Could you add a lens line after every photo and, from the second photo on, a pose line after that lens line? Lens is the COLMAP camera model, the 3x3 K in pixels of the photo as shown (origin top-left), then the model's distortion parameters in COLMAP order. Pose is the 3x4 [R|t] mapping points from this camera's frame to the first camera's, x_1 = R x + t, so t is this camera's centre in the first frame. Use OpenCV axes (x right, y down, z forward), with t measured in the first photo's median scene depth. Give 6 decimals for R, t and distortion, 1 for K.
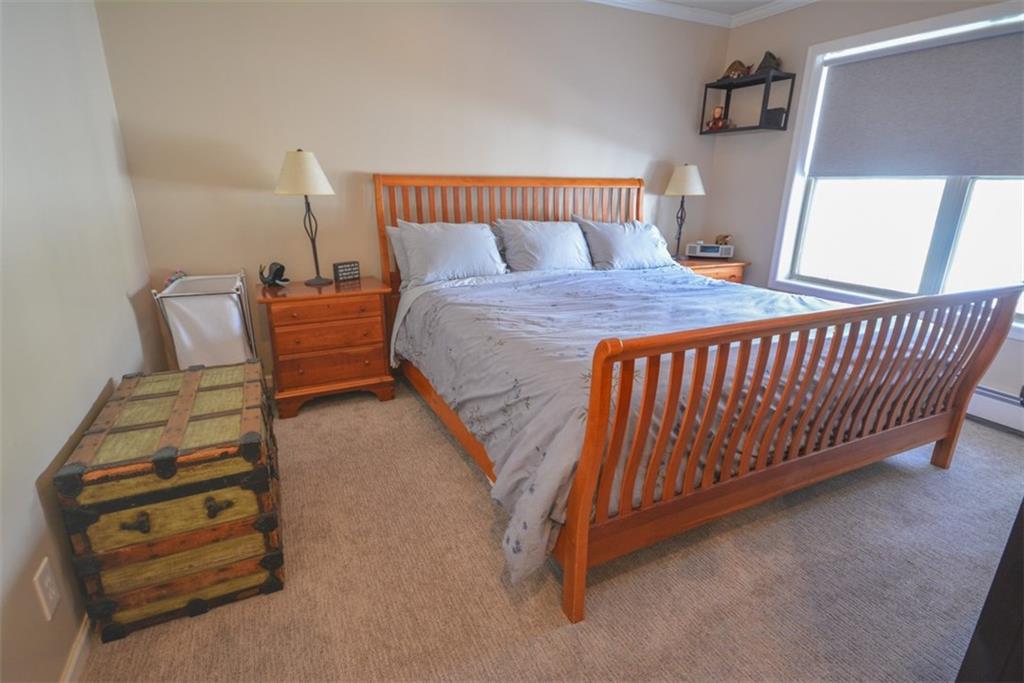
lens RADIAL K [[504.8, 0, 507.7], [0, 504.8, 341.6], [0, 0, 1]] dist [0.007221, 0.002045]
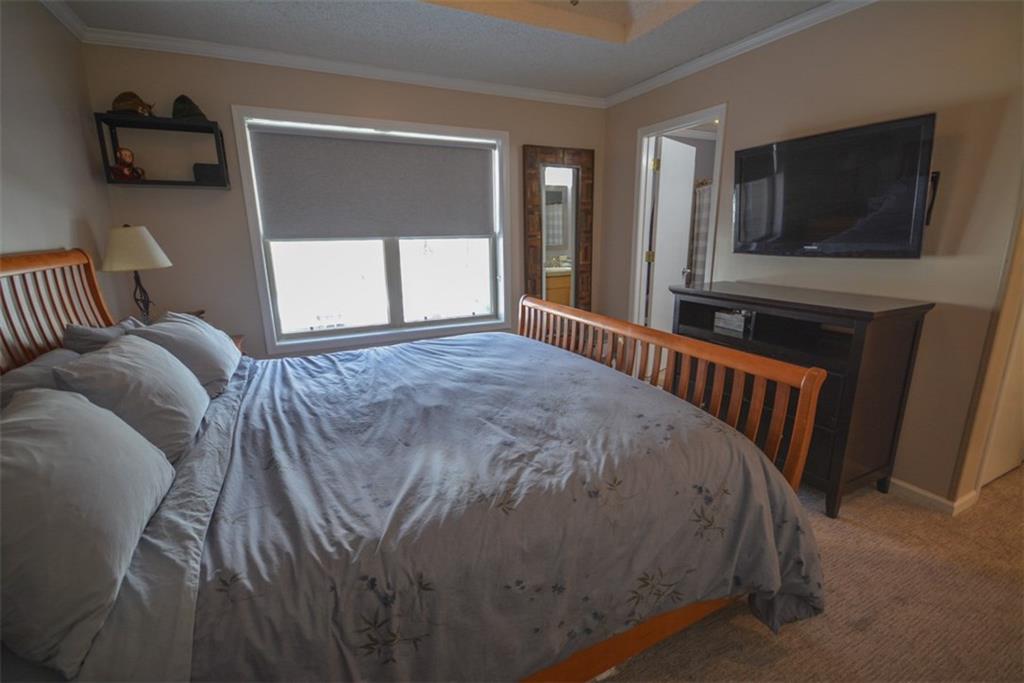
lens RADIAL K [[448.6, 0, 513.0], [0, 448.6, 345.4], [0, 0, 1]] dist [0.009688, -0.011855]
pose [[0.002995, -0.261061, 0.965318, -0.407112], [0.312090, 0.917350, 0.247121, -0.268090], [-0.950048, 0.300526, 0.084222, 0.710829]]
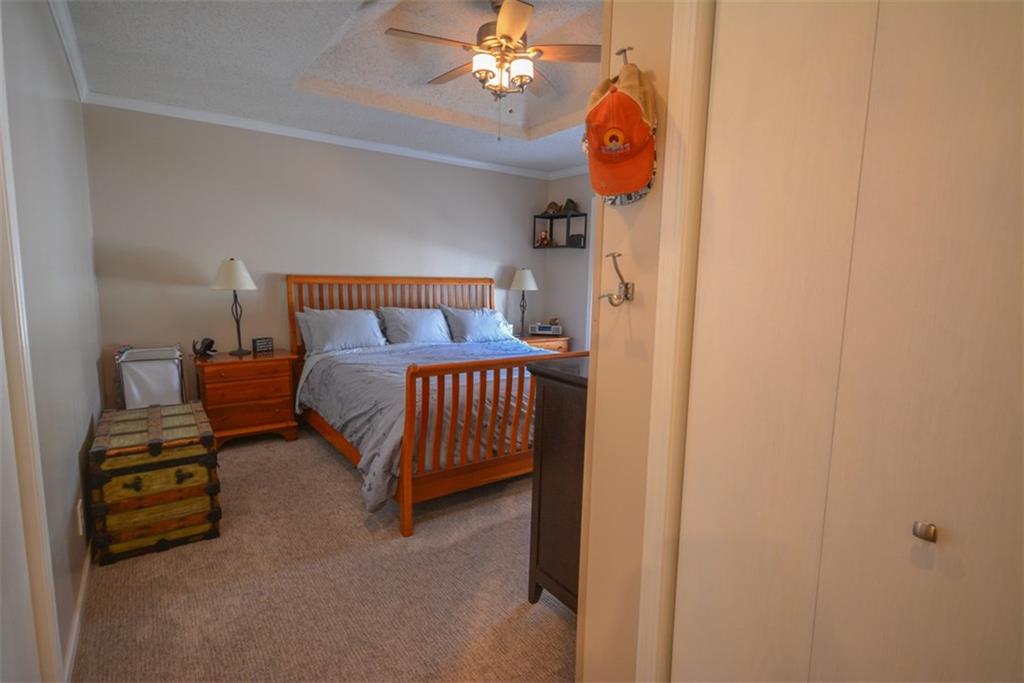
lens RADIAL K [[504.8, 0, 510.2], [0, 504.8, 341.5], [0, 0, 1]] dist [0.007221, 0.002045]
pose [[0.984530, -0.009821, 0.174942, 0.101760], [0.039008, 0.985656, -0.164196, 0.108362], [-0.170820, 0.168480, 0.970791, -0.455729]]
